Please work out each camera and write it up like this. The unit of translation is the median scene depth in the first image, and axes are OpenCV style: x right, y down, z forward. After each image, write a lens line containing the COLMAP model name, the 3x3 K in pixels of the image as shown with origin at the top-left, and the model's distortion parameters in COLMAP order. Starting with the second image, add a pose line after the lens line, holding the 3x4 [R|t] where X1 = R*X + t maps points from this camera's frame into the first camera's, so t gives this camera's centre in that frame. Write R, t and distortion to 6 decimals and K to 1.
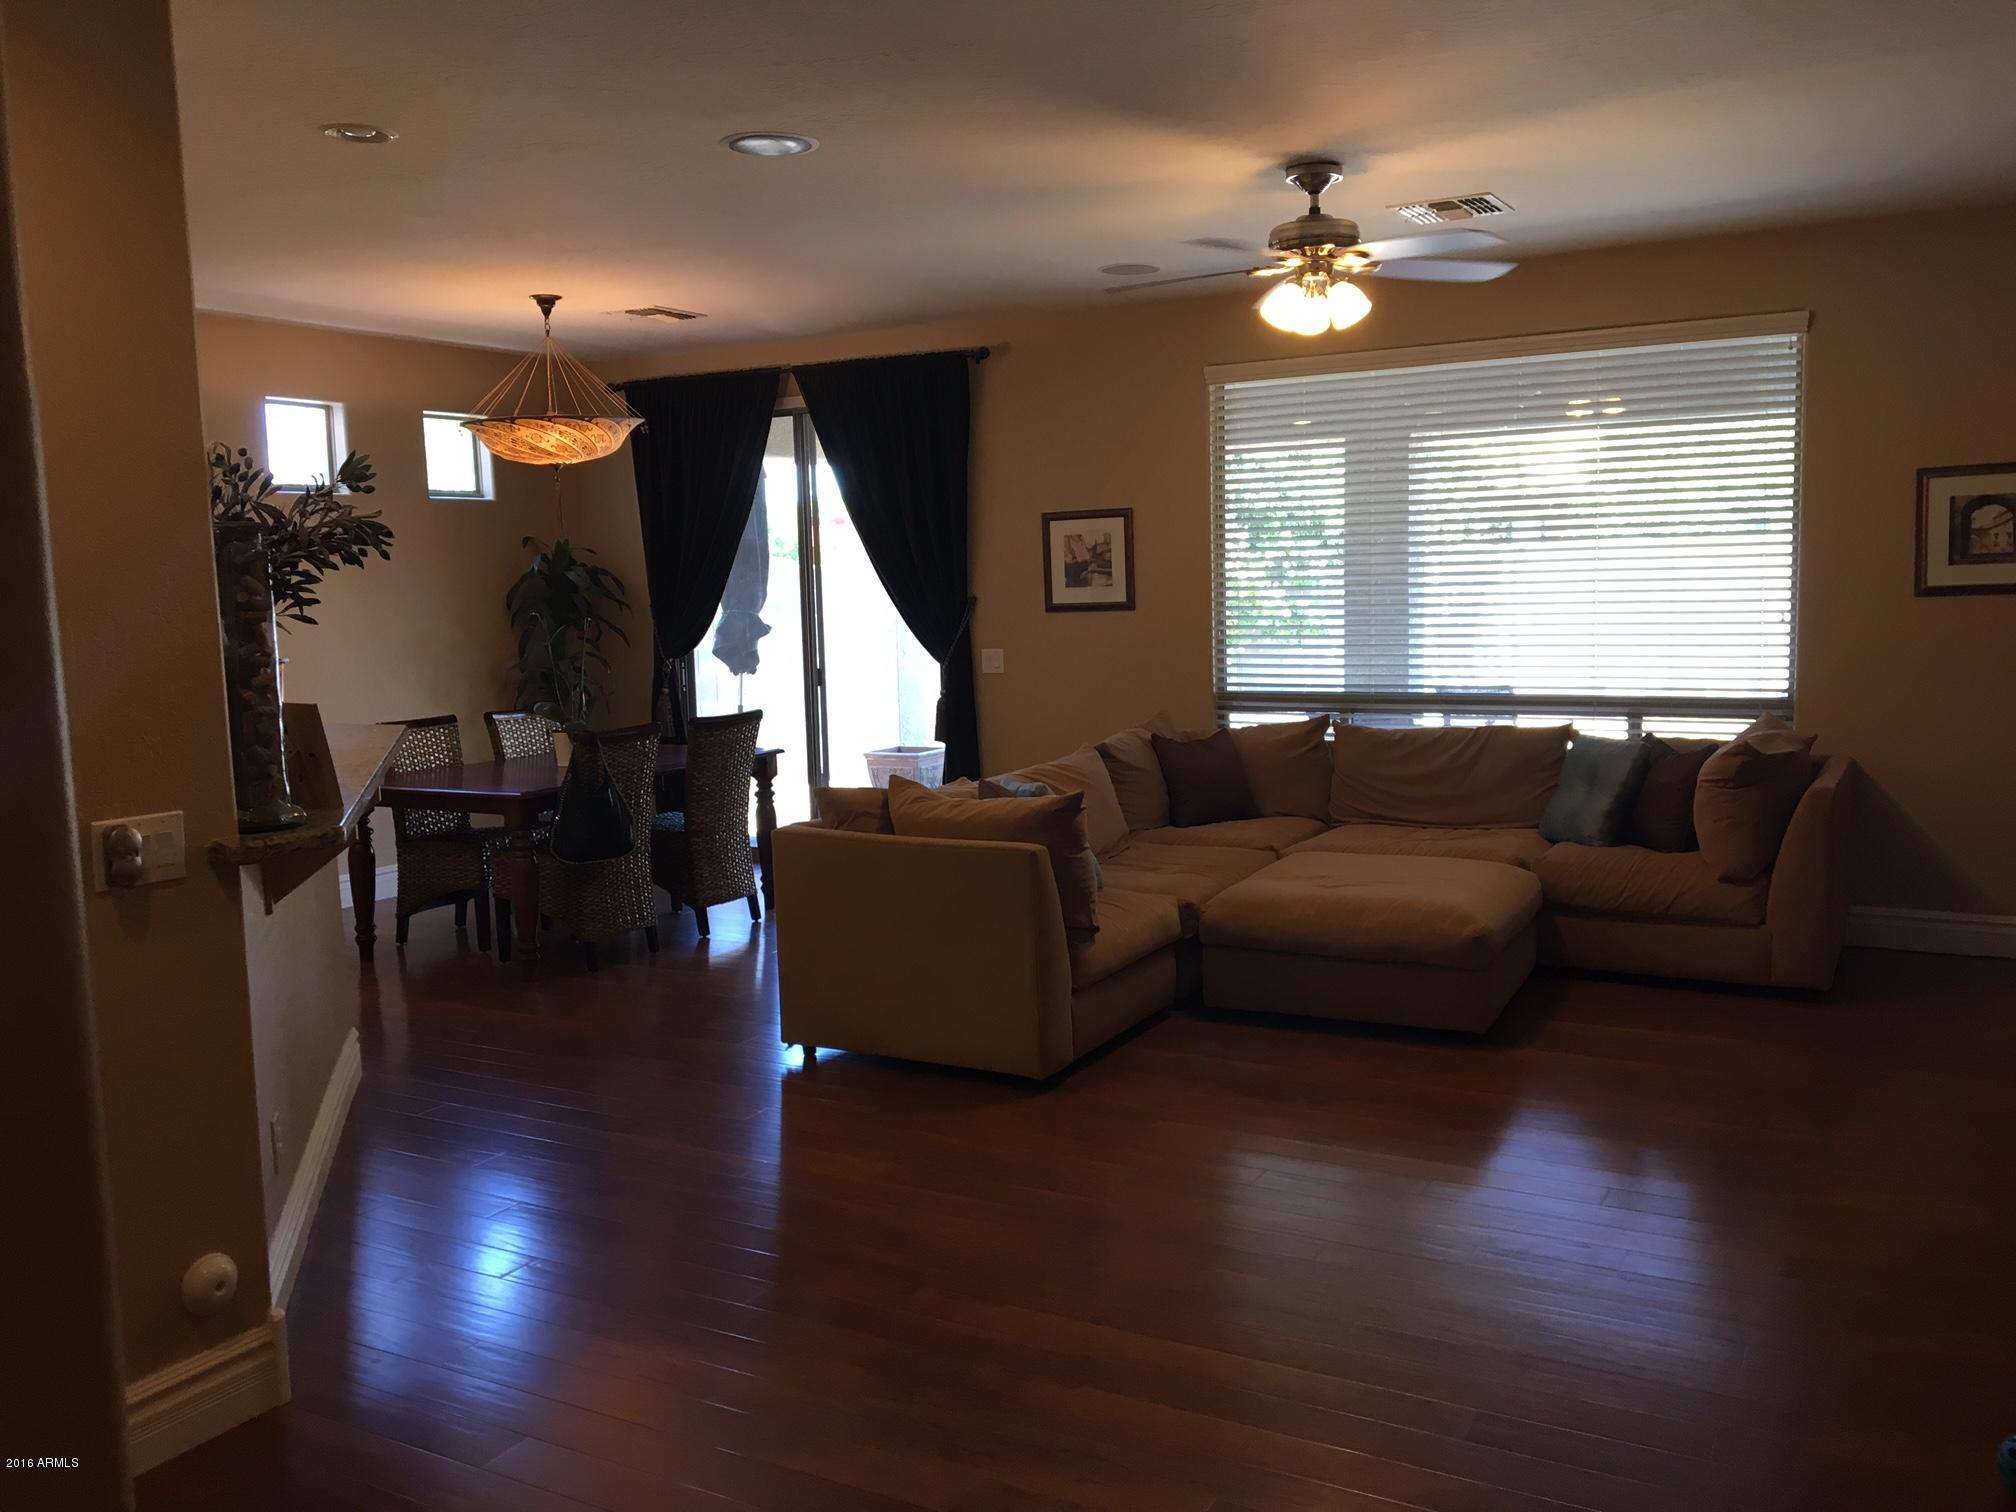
lens RADIAL K [[1701.6, 0, 1008.0], [0, 1701.6, 756.0], [0, 0, 1]] dist [0.118280, -0.186470]
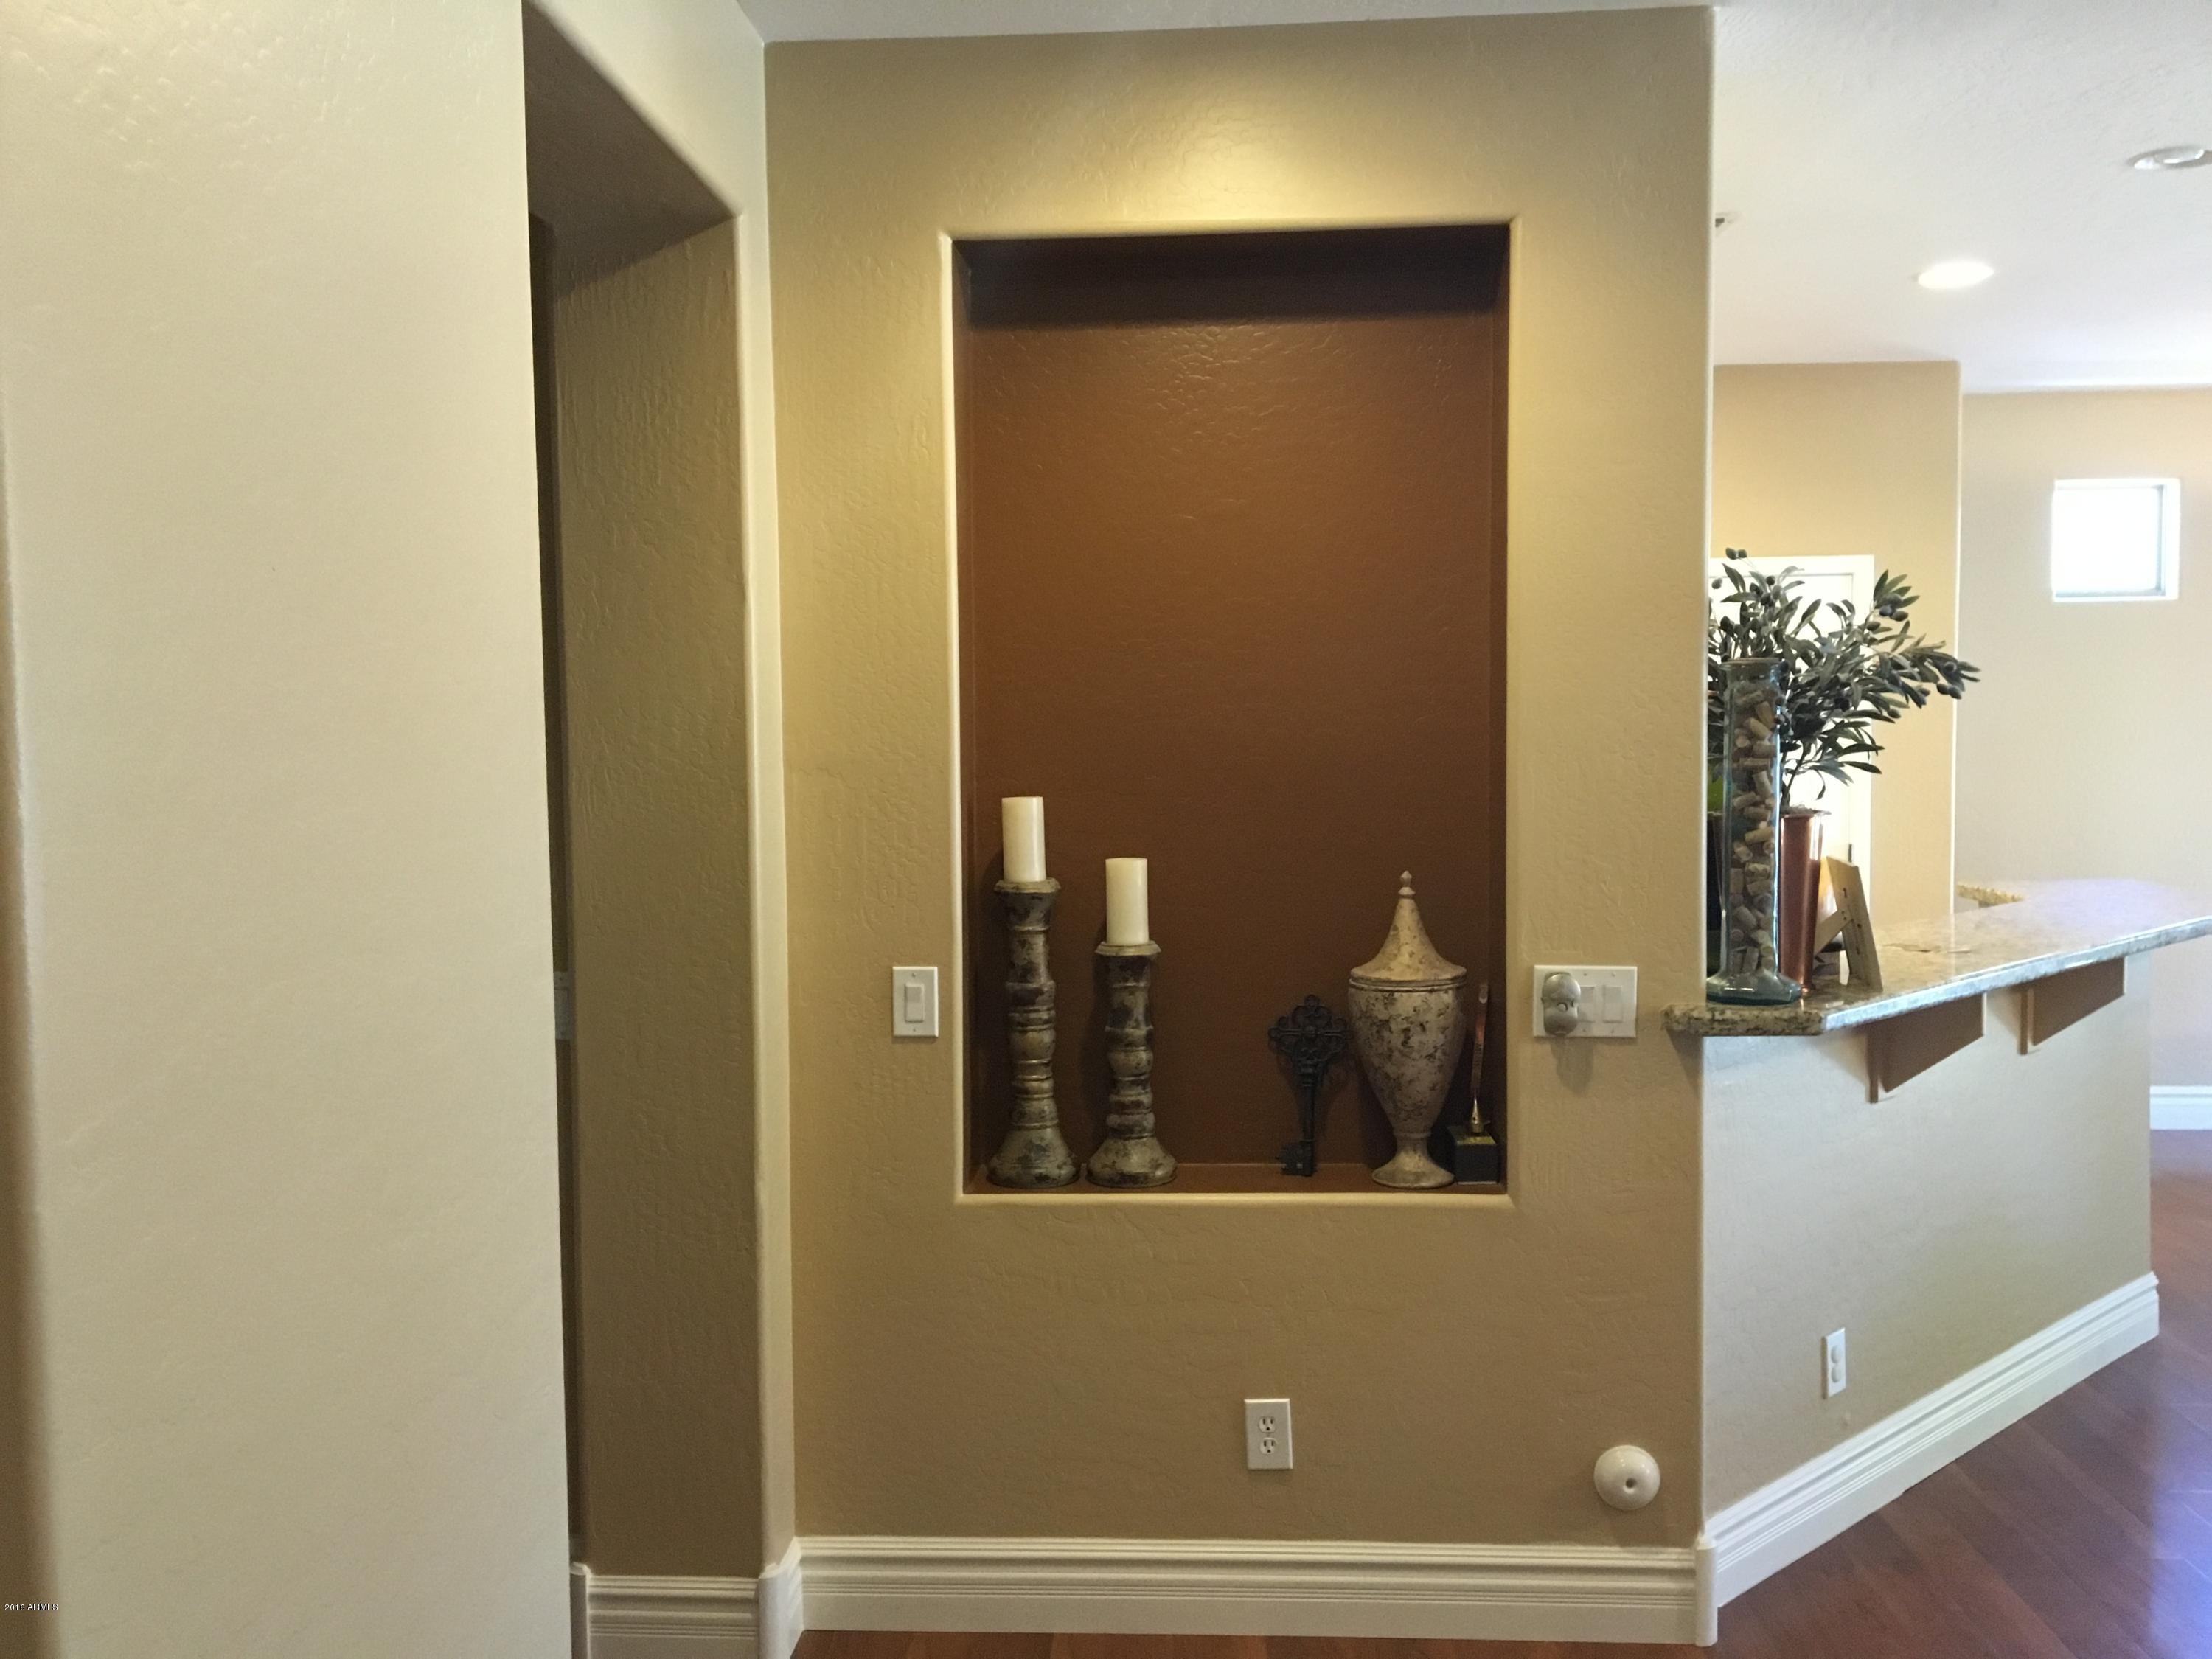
lens RADIAL K [[1867.0, 0, 1106.0], [0, 1867.0, 829.5], [0, 0, 1]] dist [0.118280, -0.186470]
pose [[0.434598, 0.073175, -0.897647, 0.327755], [-0.095686, 0.994804, 0.034769, -0.053310], [0.895527, 0.070782, 0.439342, 0.297389]]
